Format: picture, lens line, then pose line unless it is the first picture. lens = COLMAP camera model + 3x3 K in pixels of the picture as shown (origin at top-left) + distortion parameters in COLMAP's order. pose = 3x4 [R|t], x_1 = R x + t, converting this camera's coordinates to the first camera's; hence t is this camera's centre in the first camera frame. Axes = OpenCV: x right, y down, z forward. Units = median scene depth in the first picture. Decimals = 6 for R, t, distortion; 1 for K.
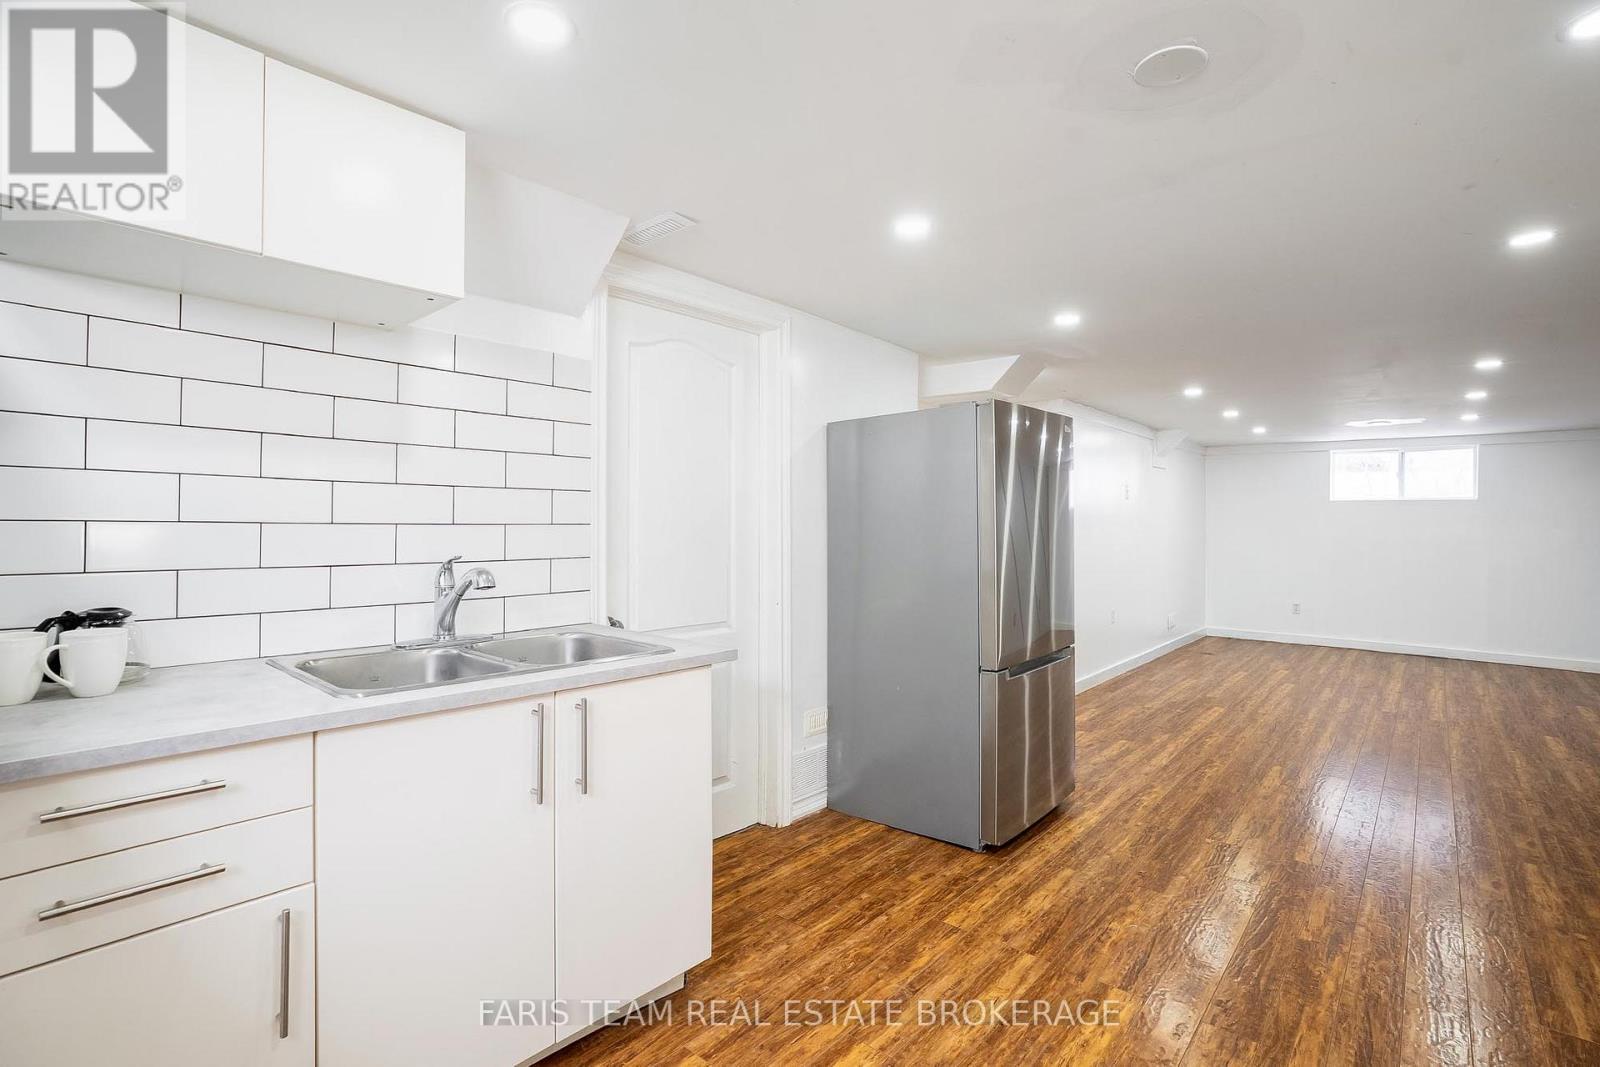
lens RADIAL K [[759.2, 0, 792.8], [0, 759.2, 521.2], [0, 0, 1]] dist [-0.067137, 0.029367]
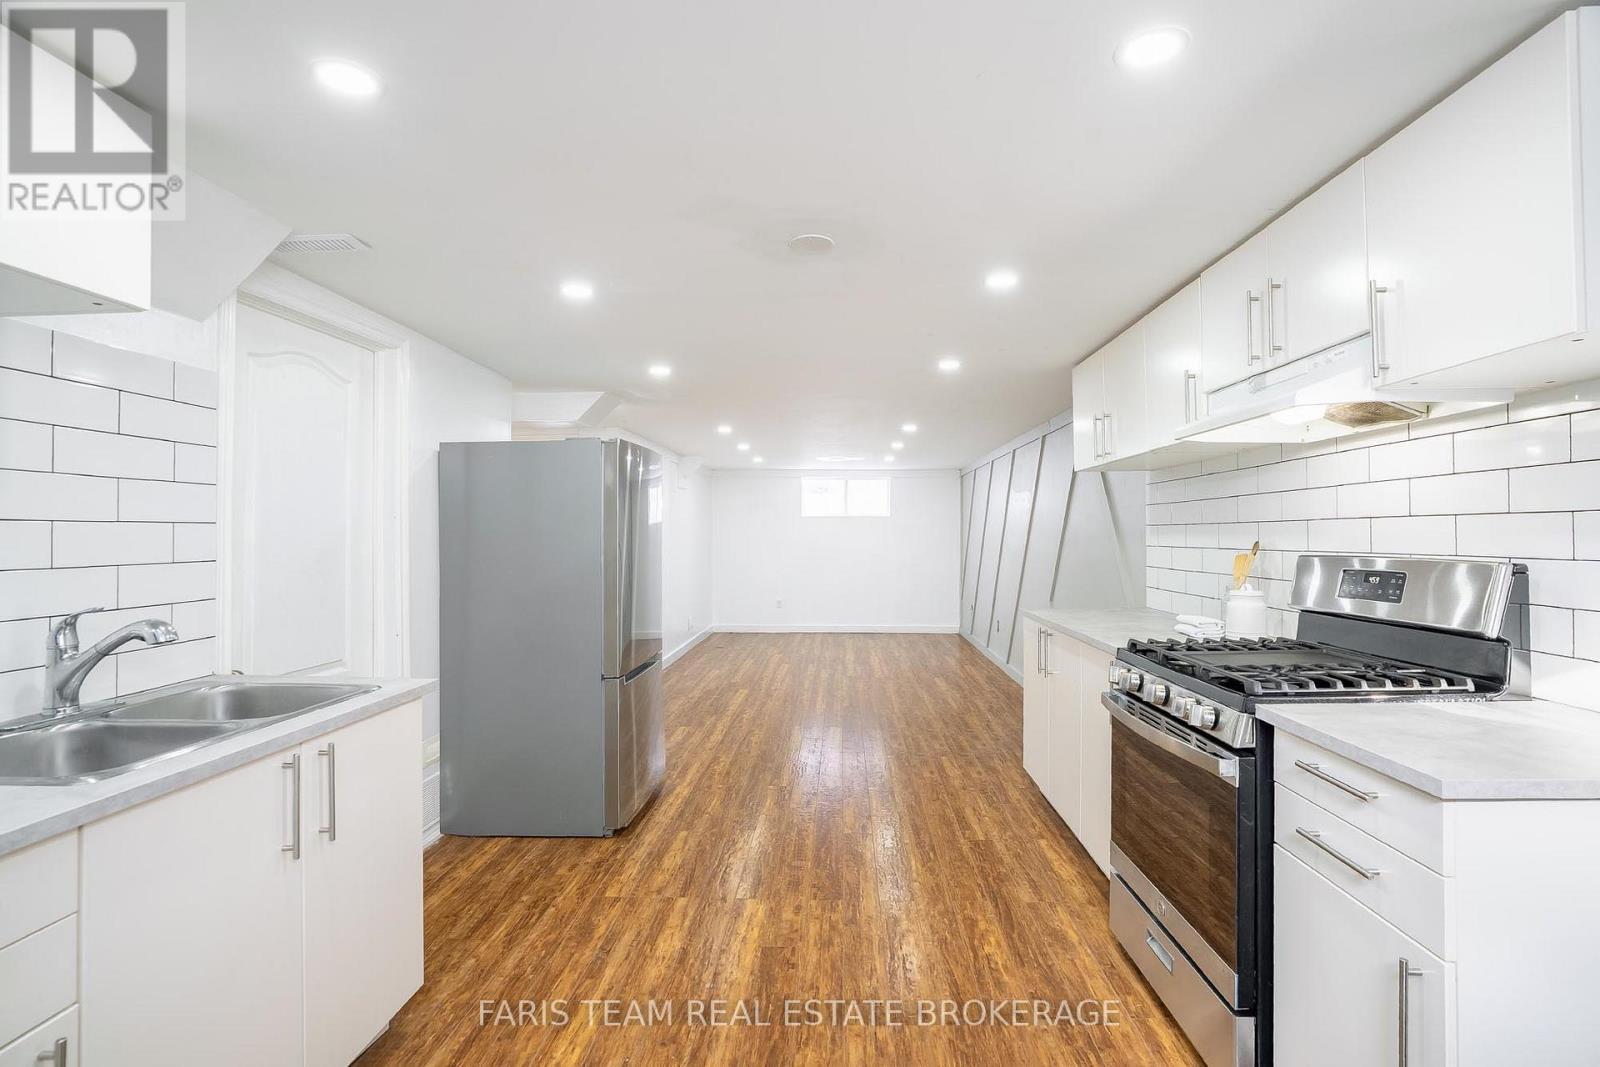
lens RADIAL K [[763.2, 0, 838.0], [0, 763.2, 530.0], [0, 0, 1]] dist [-0.035271, 0.000592]
pose [[0.760377, -0.006718, 0.649448, -0.240520], [0.007157, 0.999972, 0.001965, -0.024022], [-0.649443, 0.003154, 0.760404, -0.105818]]
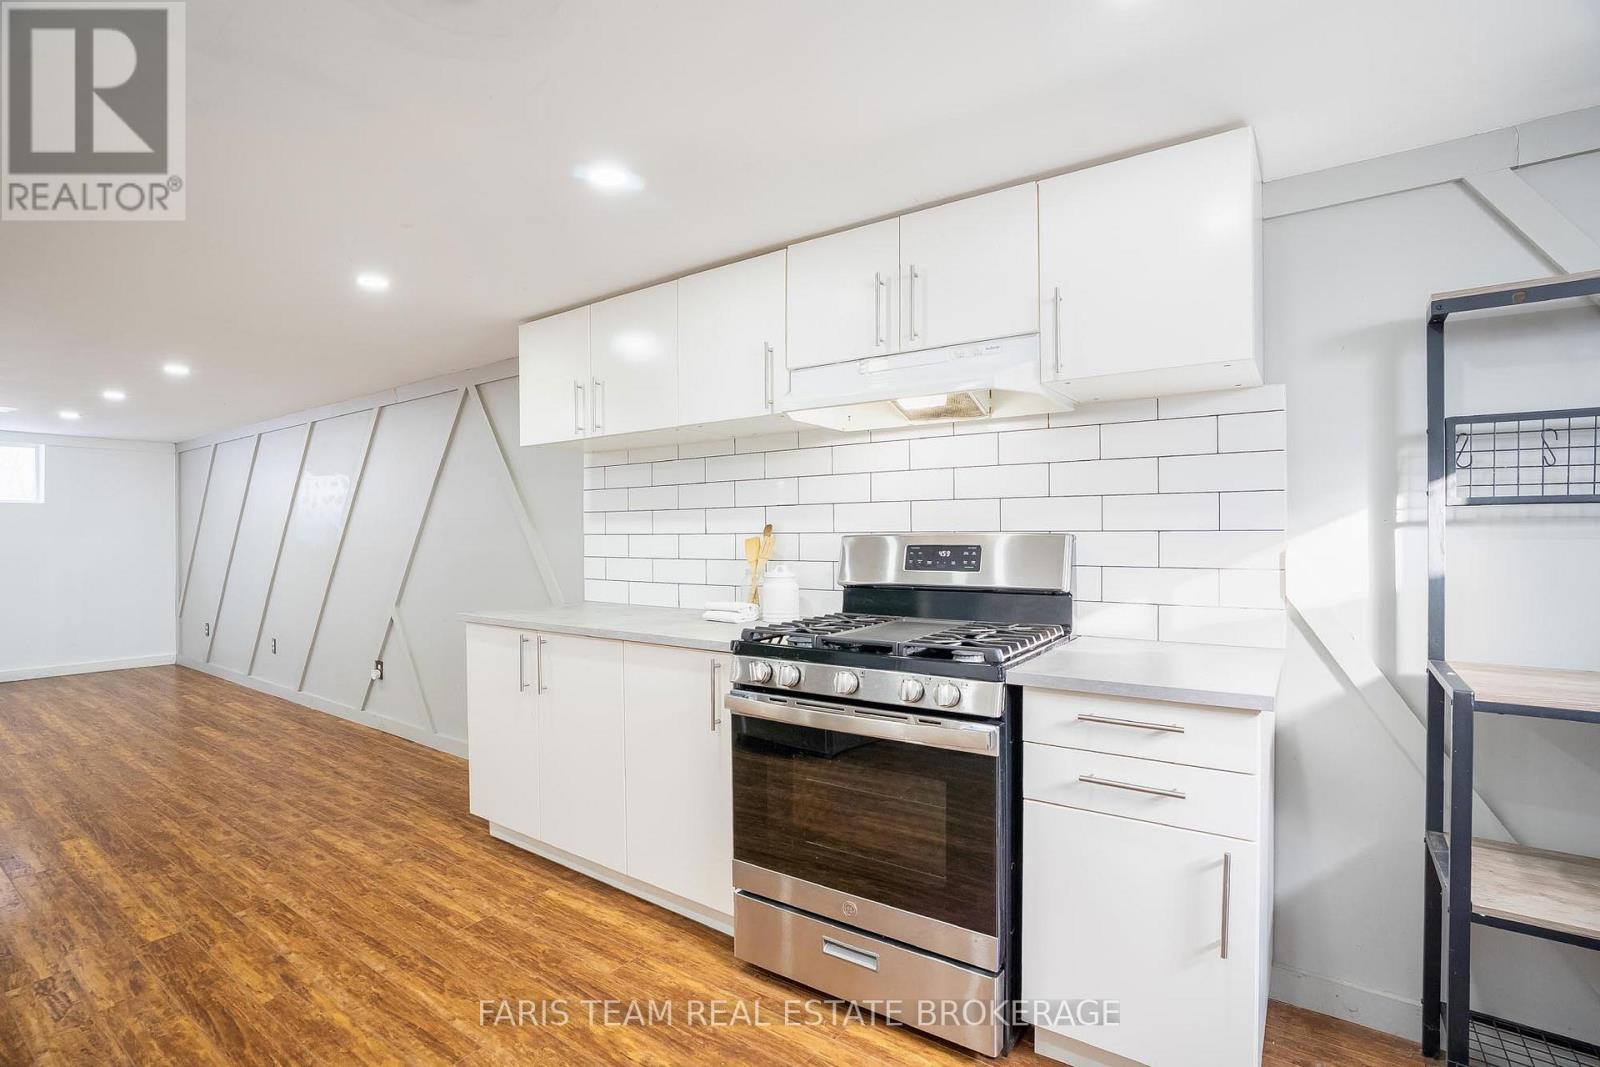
lens RADIAL K [[744.1, 0, 806.6], [0, 744.1, 536.2], [0, 0, 1]] dist [-0.061940, 0.023403]
pose [[-0.093359, -0.013668, 0.995539, -0.182286], [0.001117, 0.999904, 0.013833, 0.000530], [-0.995632, 0.002404, -0.093335, 0.374907]]
